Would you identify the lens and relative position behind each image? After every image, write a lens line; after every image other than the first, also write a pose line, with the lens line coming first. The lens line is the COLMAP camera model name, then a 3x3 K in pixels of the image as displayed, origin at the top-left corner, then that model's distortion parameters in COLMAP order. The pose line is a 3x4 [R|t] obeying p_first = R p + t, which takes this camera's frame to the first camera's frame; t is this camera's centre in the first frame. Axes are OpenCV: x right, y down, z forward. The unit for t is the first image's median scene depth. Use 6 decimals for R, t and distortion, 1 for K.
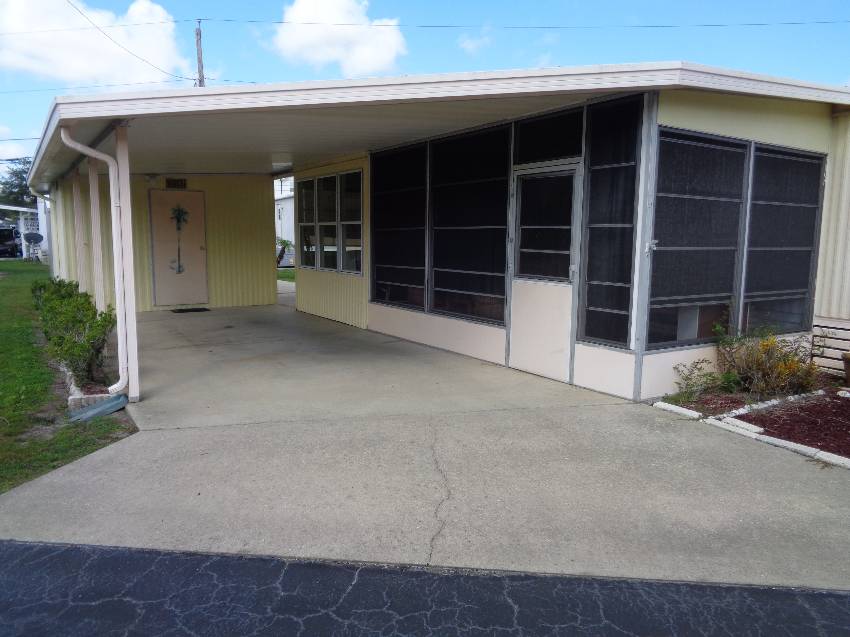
lens RADIAL K [[634.8, 0, 427.0], [0, 634.8, 316.2], [0, 0, 1]] dist [-0.000792, 0.008176]
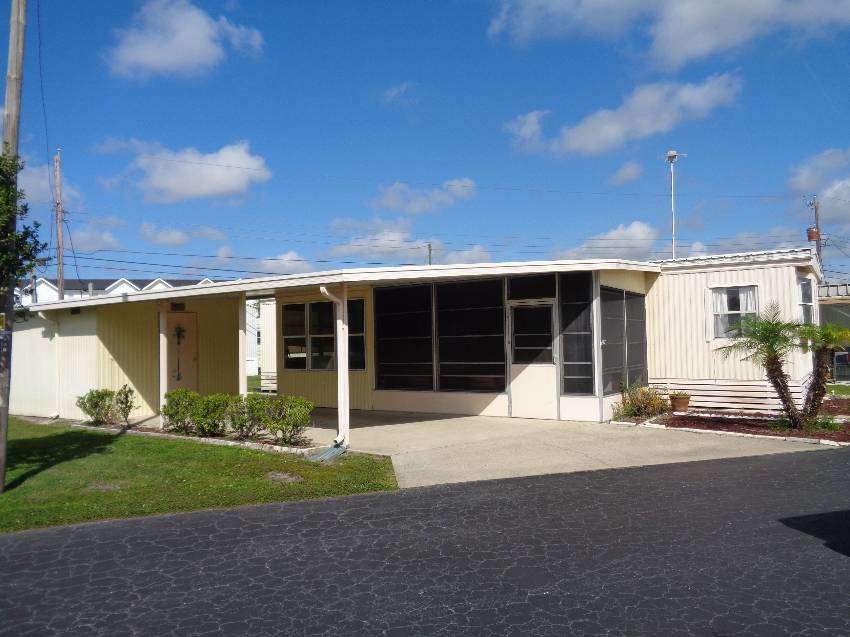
lens RADIAL K [[634.8, 0, 423.7], [0, 634.8, 319.4], [0, 0, 1]] dist [-0.000792, 0.008176]
pose [[0.924219, -0.014999, 0.381568, -0.723169], [0.077099, 0.985980, -0.147987, 0.055337], [-0.373999, 0.166190, 0.912417, -0.493989]]
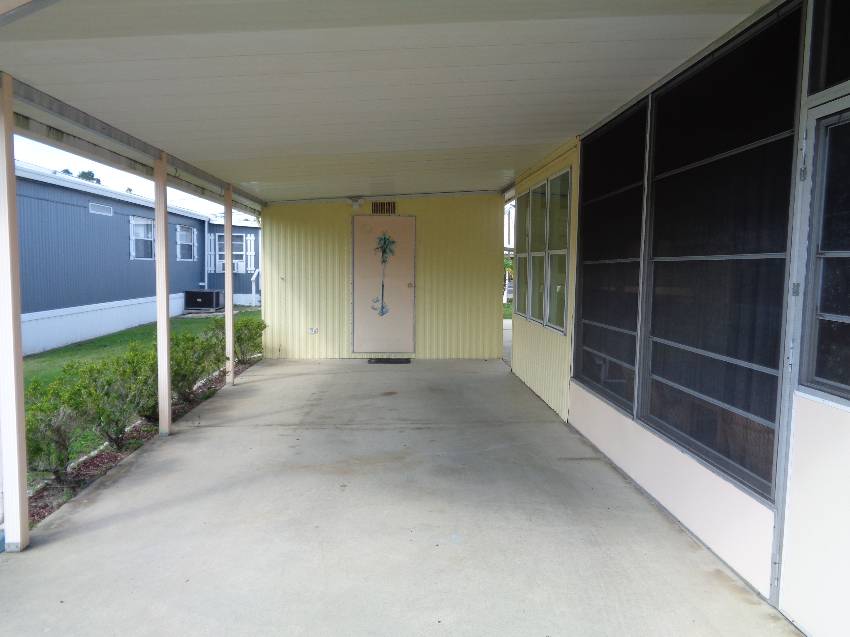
lens RADIAL K [[634.8, 0, 428.0], [0, 634.8, 318.2], [0, 0, 1]] dist [-0.000792, 0.008176]
pose [[0.866281, 0.045482, -0.497482, 0.128828], [-0.070396, 0.997024, -0.031431, -0.071759], [0.494572, 0.062249, 0.866905, 0.539304]]
